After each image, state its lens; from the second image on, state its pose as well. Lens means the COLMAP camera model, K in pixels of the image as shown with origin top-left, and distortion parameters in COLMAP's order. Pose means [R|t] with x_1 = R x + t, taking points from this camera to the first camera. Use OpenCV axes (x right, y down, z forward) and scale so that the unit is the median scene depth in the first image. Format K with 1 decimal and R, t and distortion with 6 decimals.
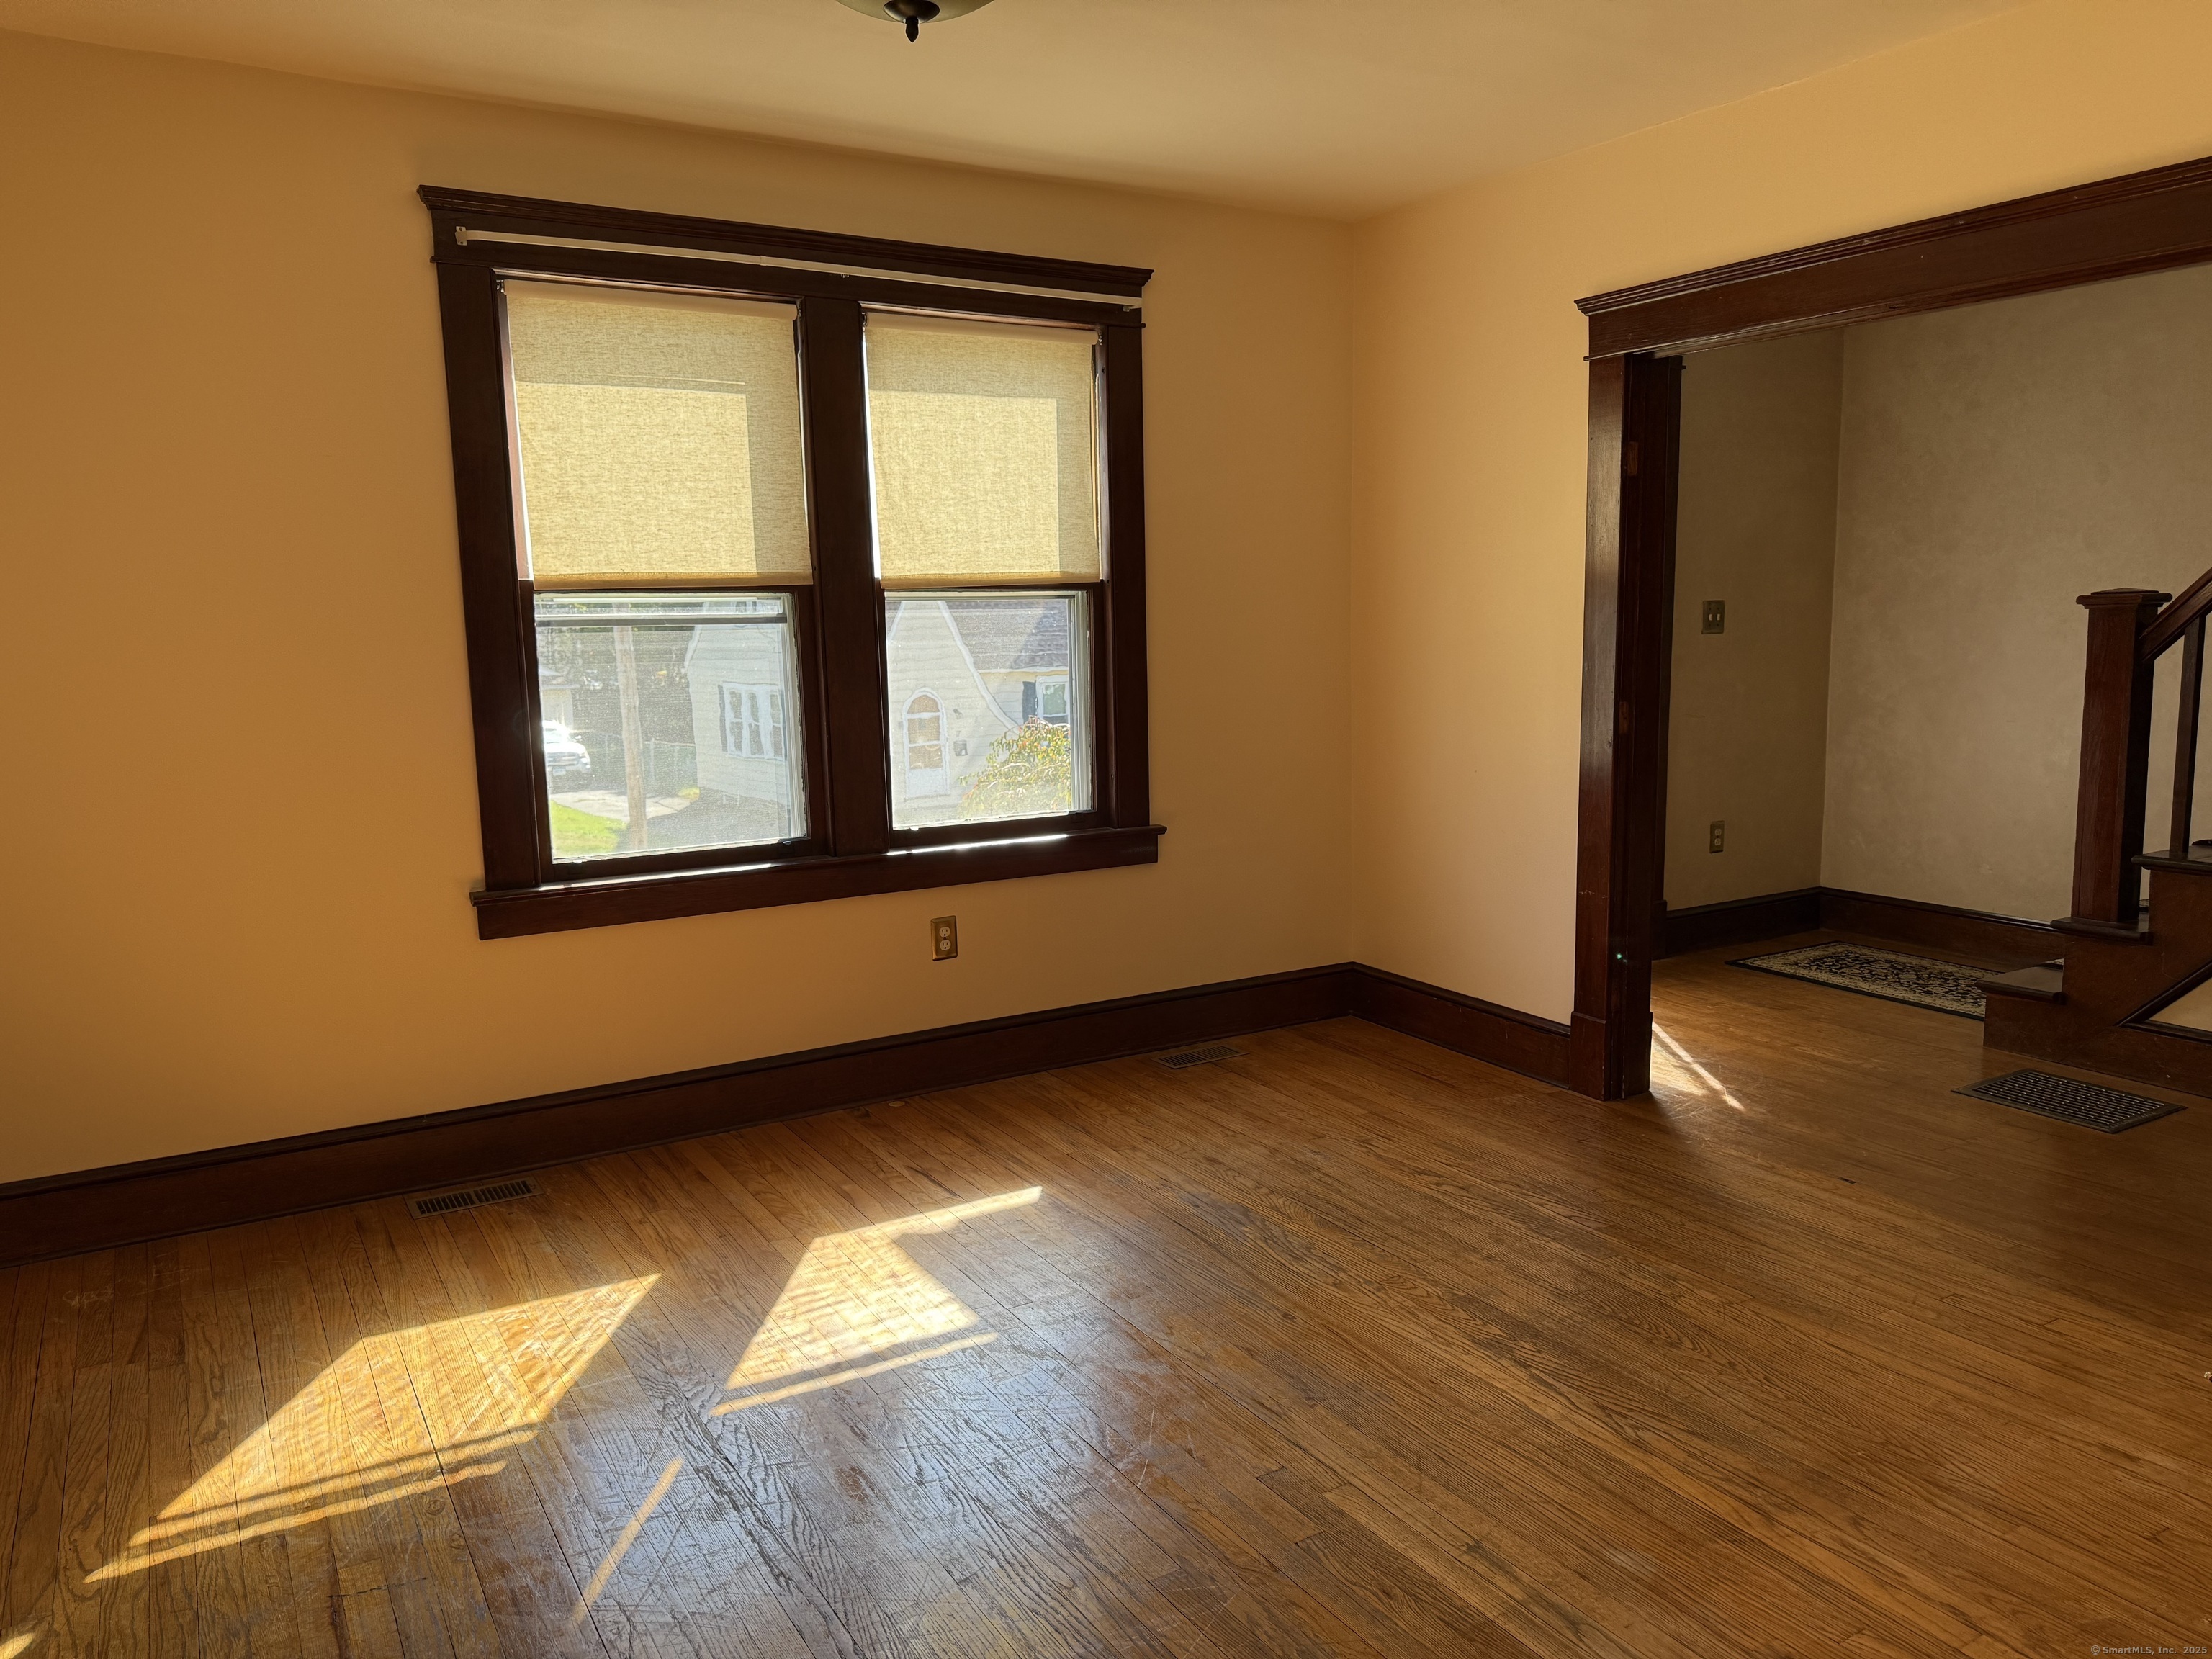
lens RADIAL K [[1565.1, 0, 1113.2], [0, 1565.1, 840.9], [0, 0, 1]] dist [0.100945, -0.129954]
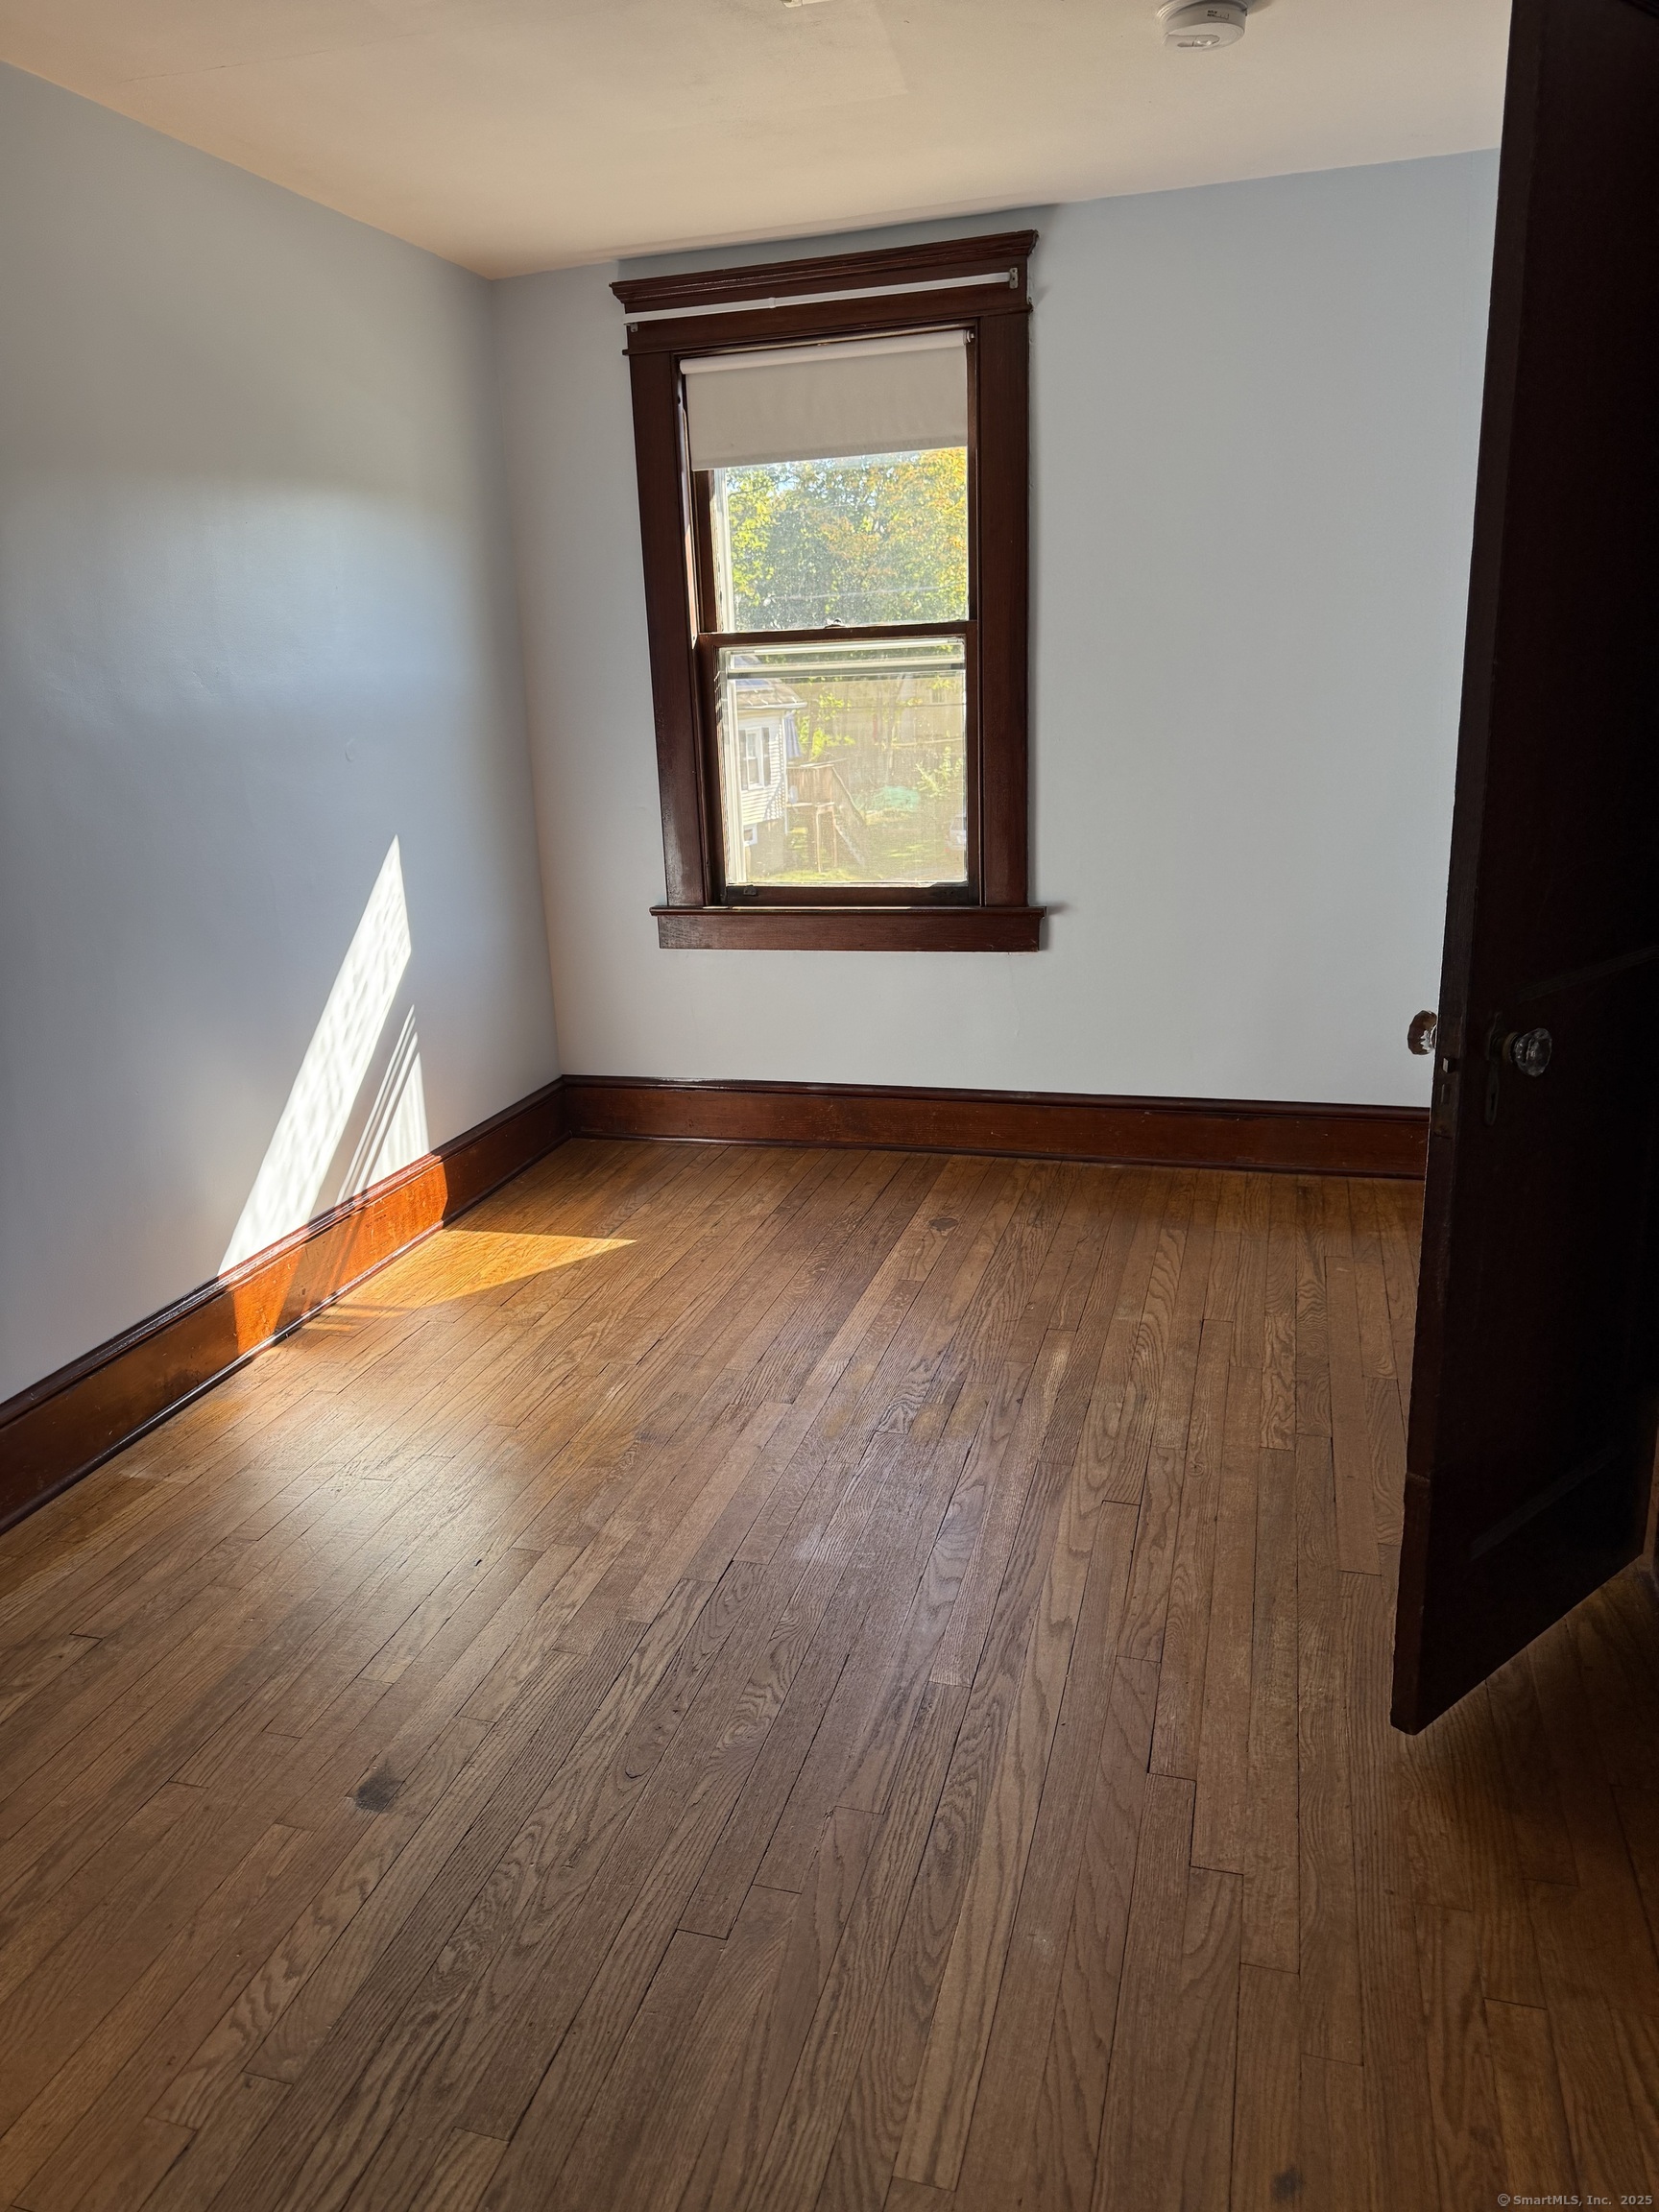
lens RADIAL K [[1565.1, 0, 838.8], [0, 1565.1, 1112.0], [0, 0, 1]] dist [0.100945, -0.129954]
pose [[0.678352, 0.191324, -0.709390, 0.602050], [-0.084328, 0.979395, 0.183507, -0.049498], [0.729882, -0.064661, 0.680508, 0.295341]]
